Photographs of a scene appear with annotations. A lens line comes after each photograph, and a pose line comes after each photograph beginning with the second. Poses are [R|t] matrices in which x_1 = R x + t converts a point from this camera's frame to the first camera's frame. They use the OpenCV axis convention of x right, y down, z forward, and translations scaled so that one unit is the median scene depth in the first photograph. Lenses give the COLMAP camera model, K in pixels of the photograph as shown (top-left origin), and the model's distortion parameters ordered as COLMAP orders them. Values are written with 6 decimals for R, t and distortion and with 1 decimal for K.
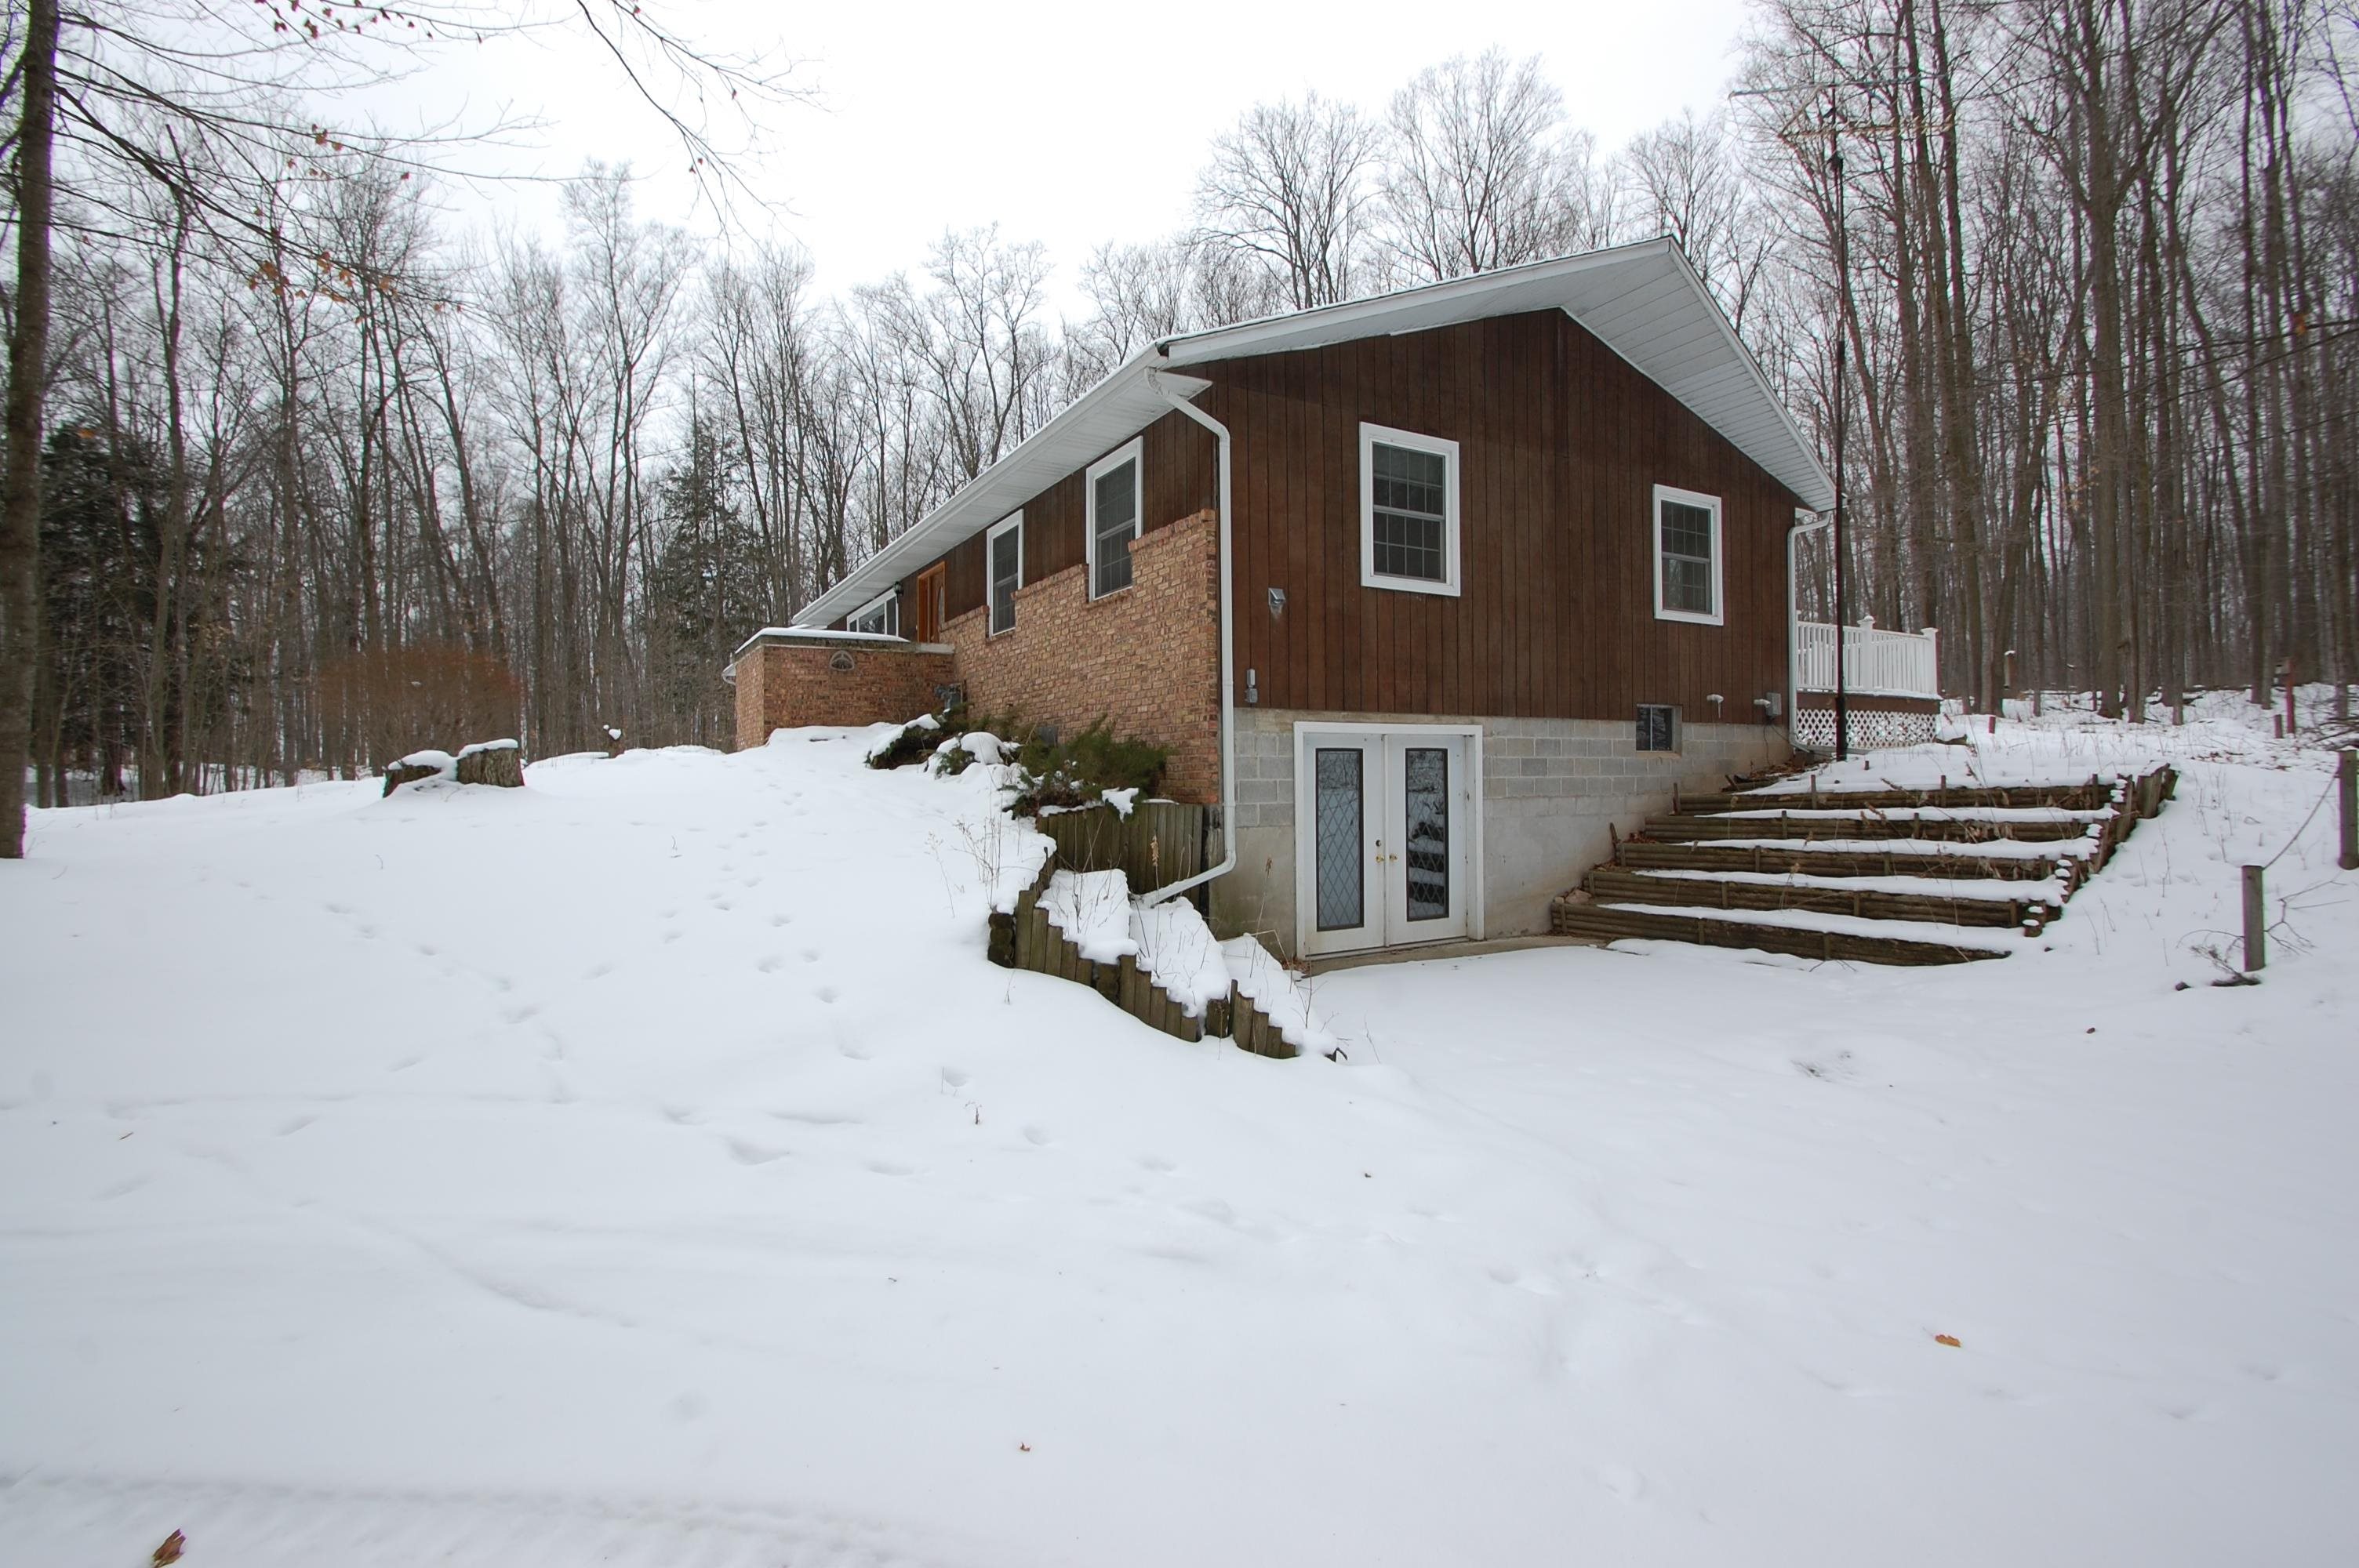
lens RADIAL K [[1039.6, 0, 1176.6], [0, 1039.6, 794.9], [0, 0, 1]] dist [-0.010003, -0.001089]
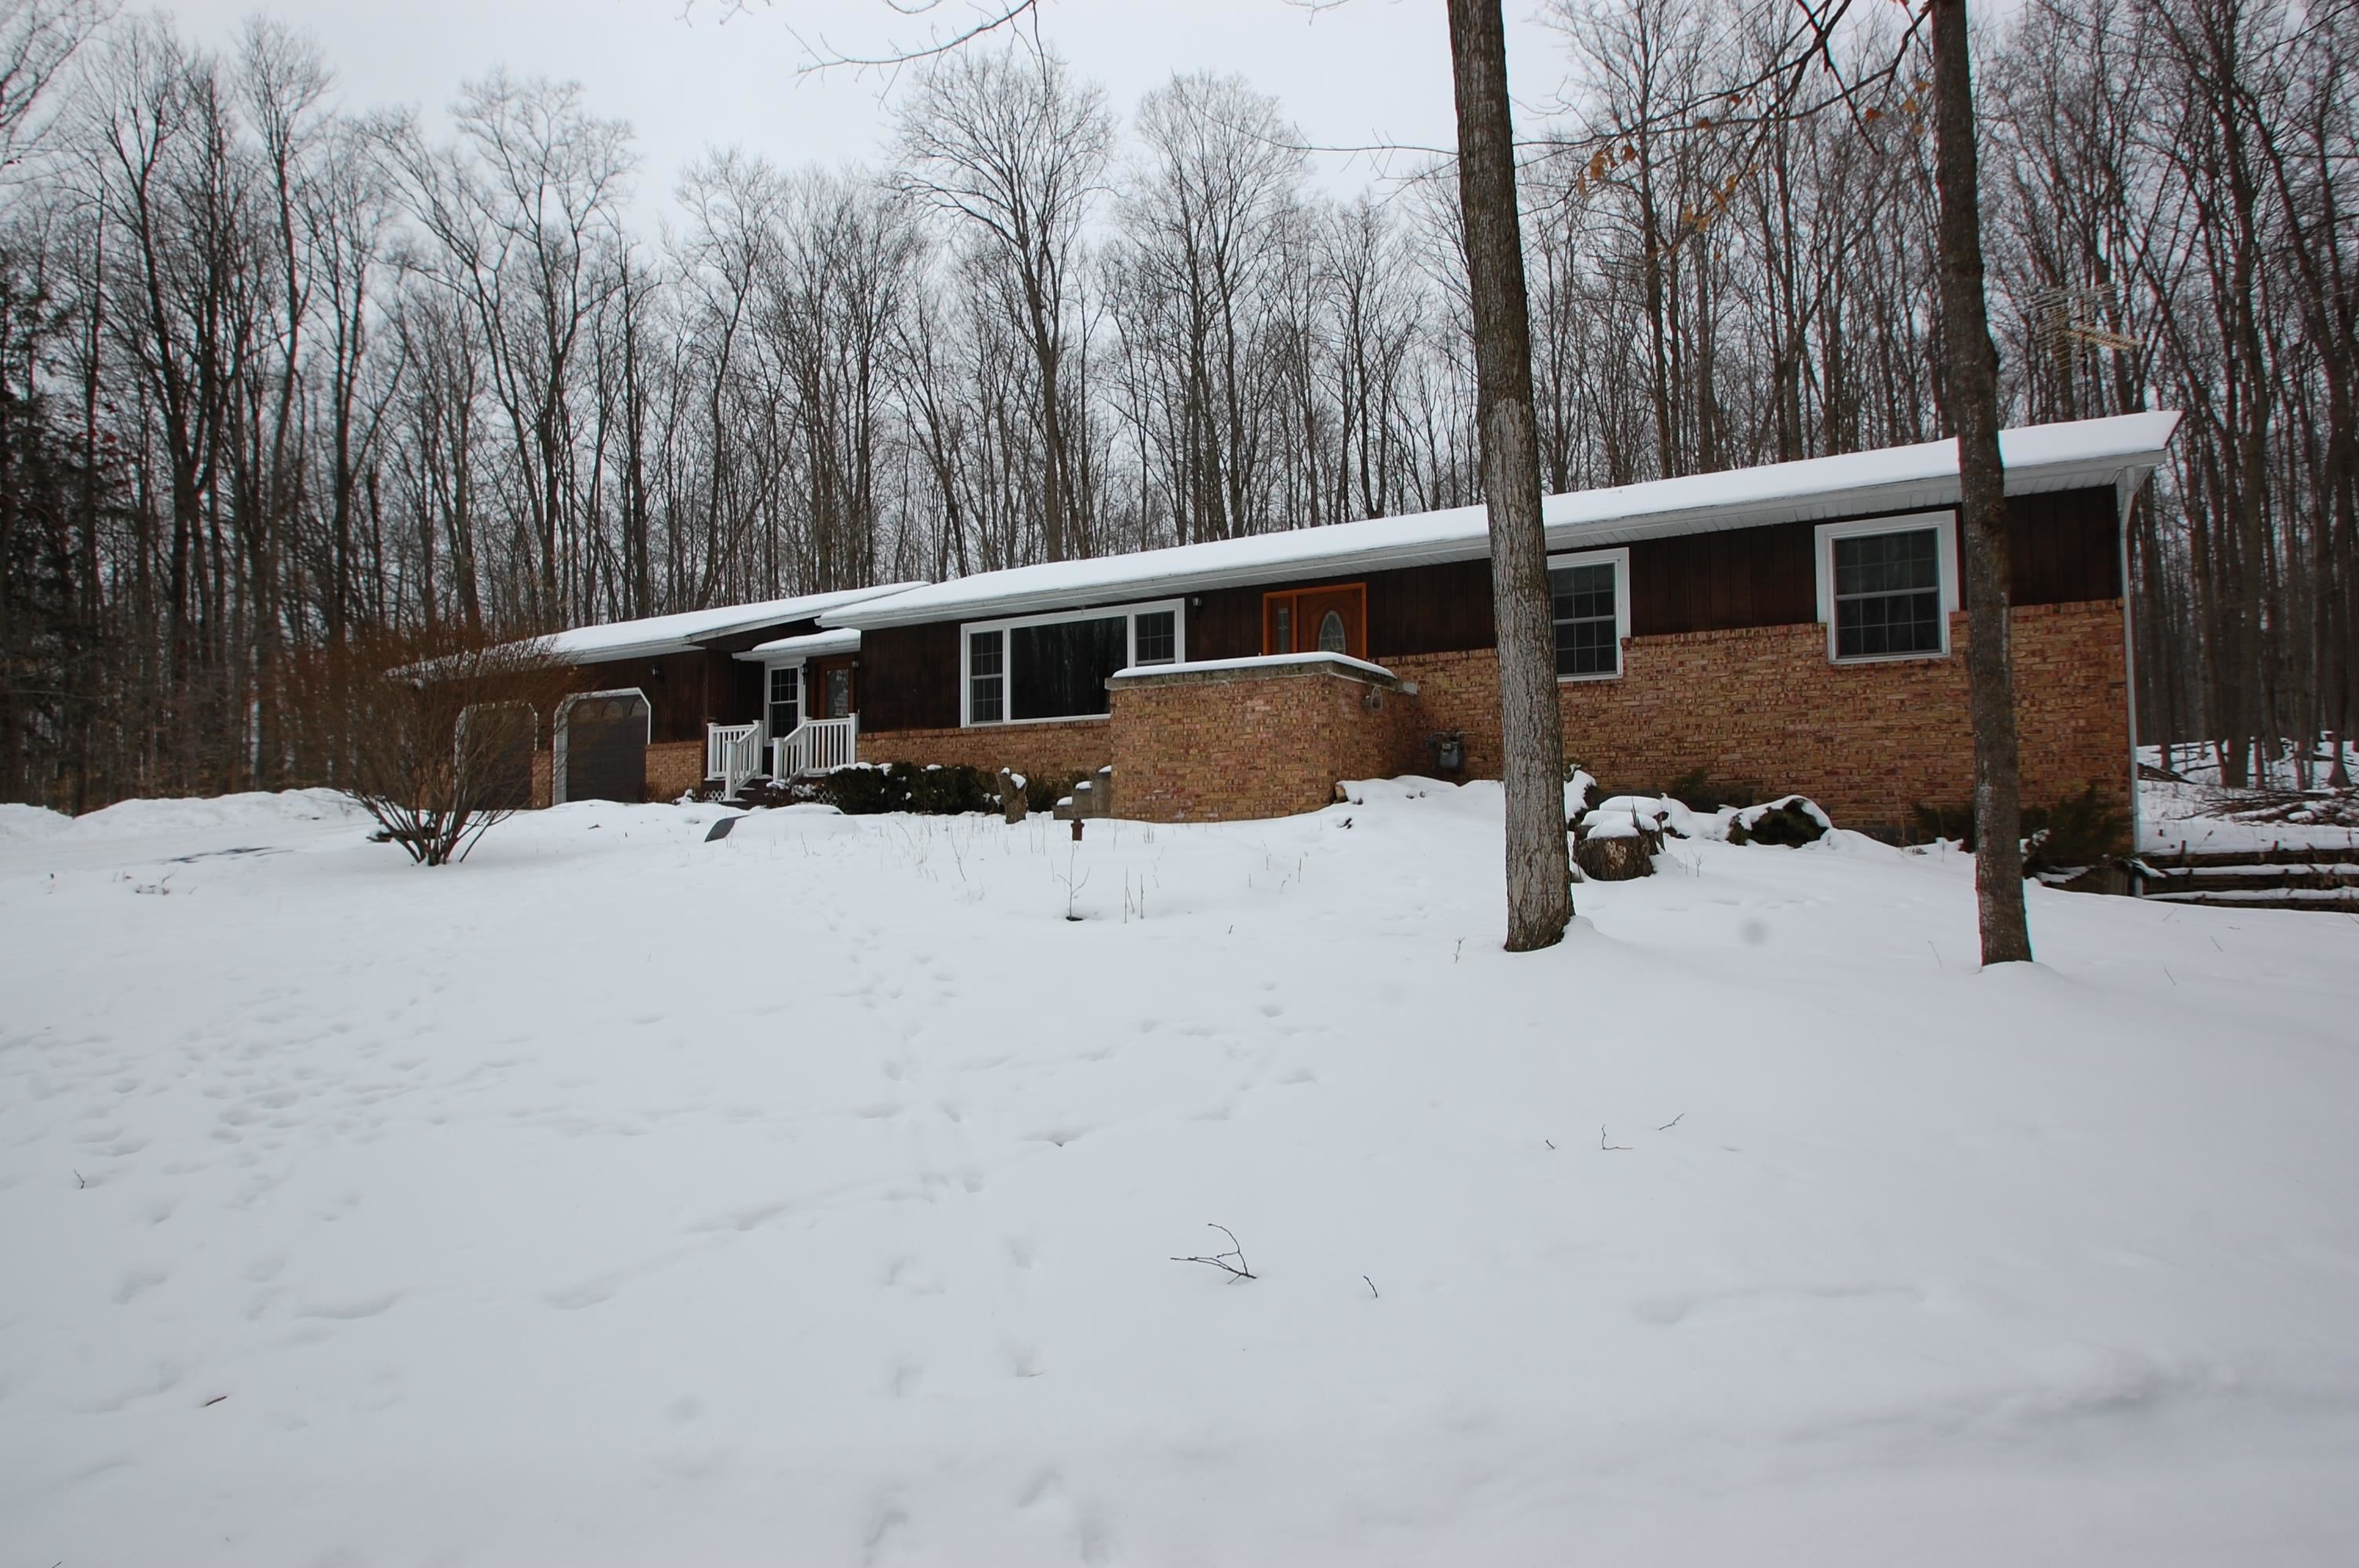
lens RADIAL K [[1235.7, 0, 1188.5], [0, 1235.7, 764.6], [0, 0, 1]] dist [-0.017315, 0.000250]
pose [[0.869094, 0.030016, 0.493735, -1.308722], [0.005792, 0.997471, -0.070835, -0.013718], [-0.494612, 0.064422, 0.866723, 0.345569]]
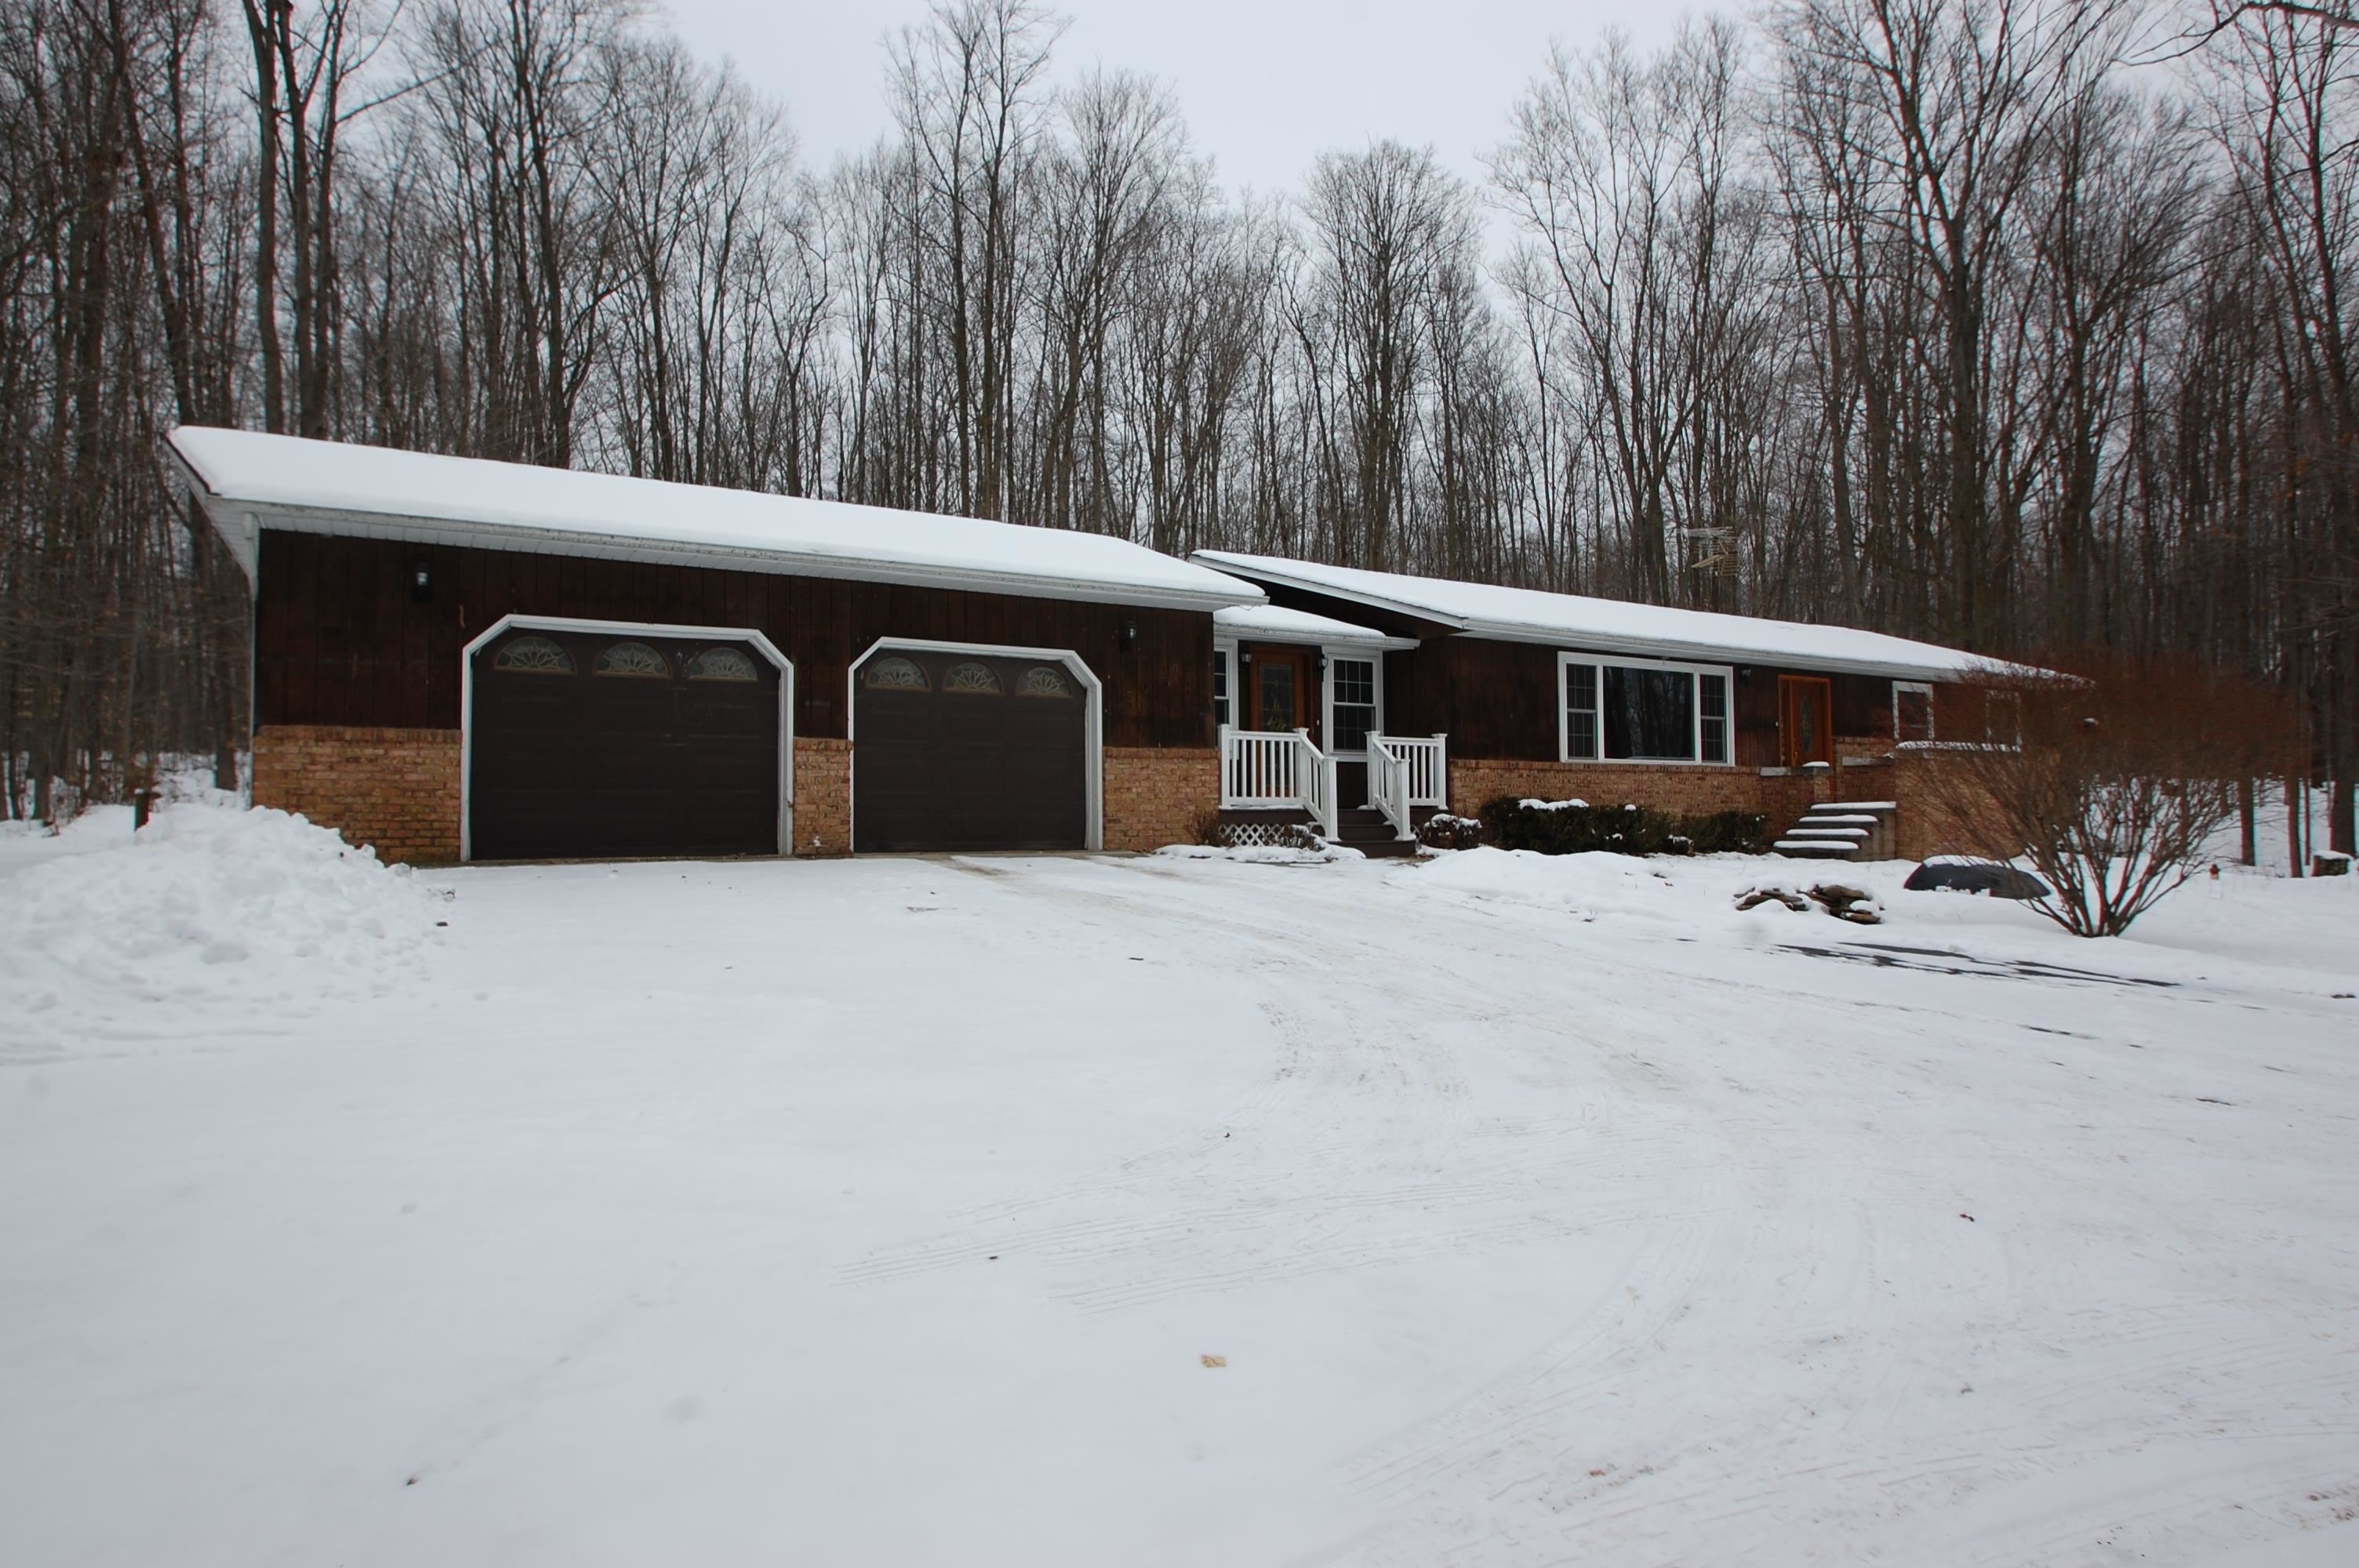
lens RADIAL K [[1291.3, 0, 1158.3], [0, 1291.3, 775.7], [0, 0, 1]] dist [-0.020277, -0.000402]
pose [[-0.010069, 0.045360, 0.998920, -2.505440], [0.023020, 0.998716, -0.045119, -0.115628], [-0.999684, 0.022541, -0.011100, 2.726424]]
